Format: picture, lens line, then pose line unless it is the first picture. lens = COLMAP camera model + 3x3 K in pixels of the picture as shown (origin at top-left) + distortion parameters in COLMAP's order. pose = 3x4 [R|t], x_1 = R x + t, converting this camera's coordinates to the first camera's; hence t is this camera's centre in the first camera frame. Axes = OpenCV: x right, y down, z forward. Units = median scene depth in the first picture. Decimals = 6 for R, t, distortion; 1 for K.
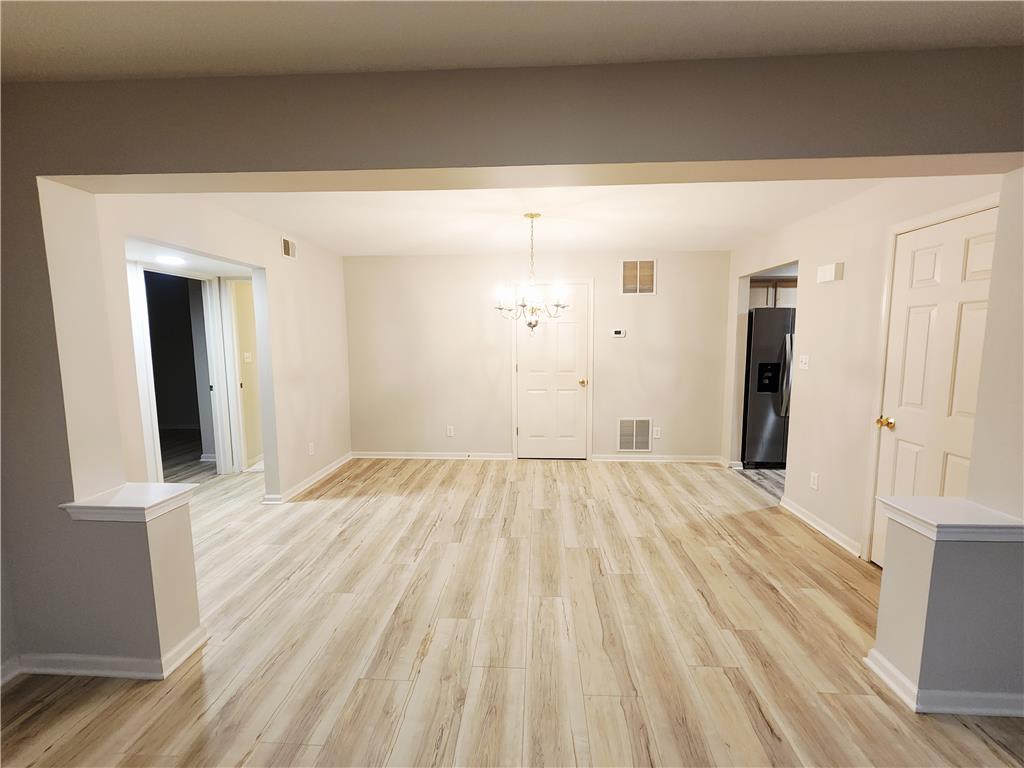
lens RADIAL K [[422.4, 0, 513.4], [0, 422.4, 381.7], [0, 0, 1]] dist [-0.000104, 0.000652]
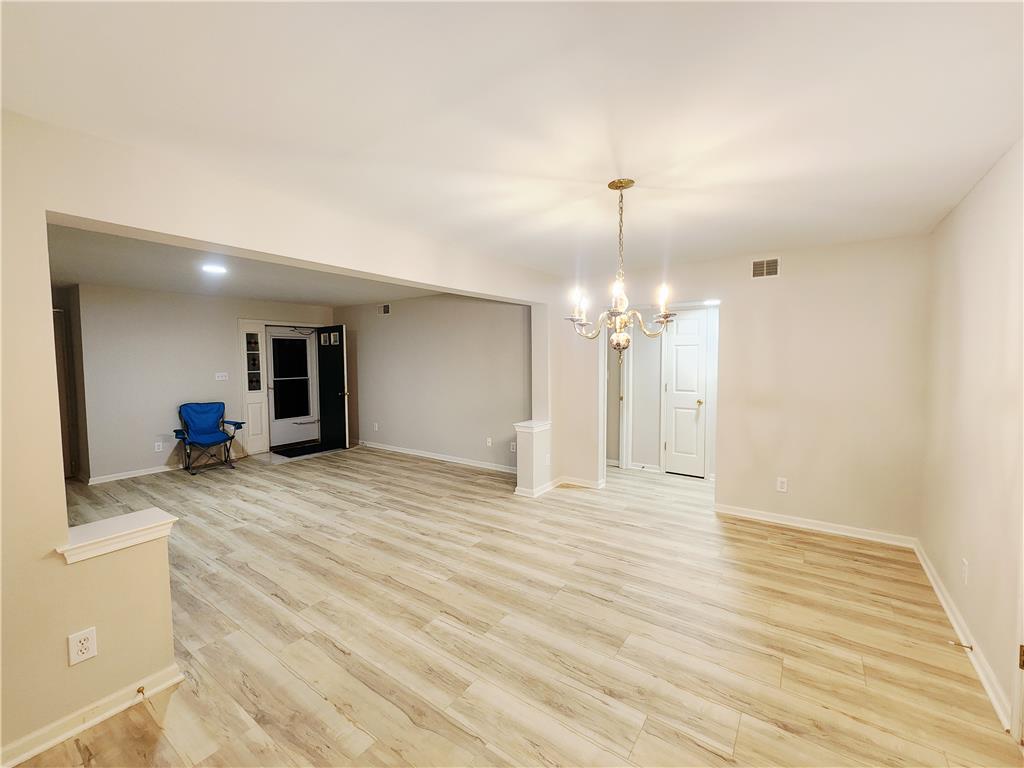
lens RADIAL K [[422.4, 0, 513.4], [0, 422.4, 381.7], [0, 0, 1]] dist [-0.000104, 0.000652]
pose [[-0.529361, 0.058691, -0.846364, 0.801197], [-0.078055, 0.990004, 0.117471, -0.164637], [0.844799, 0.128247, -0.519488, 1.383345]]
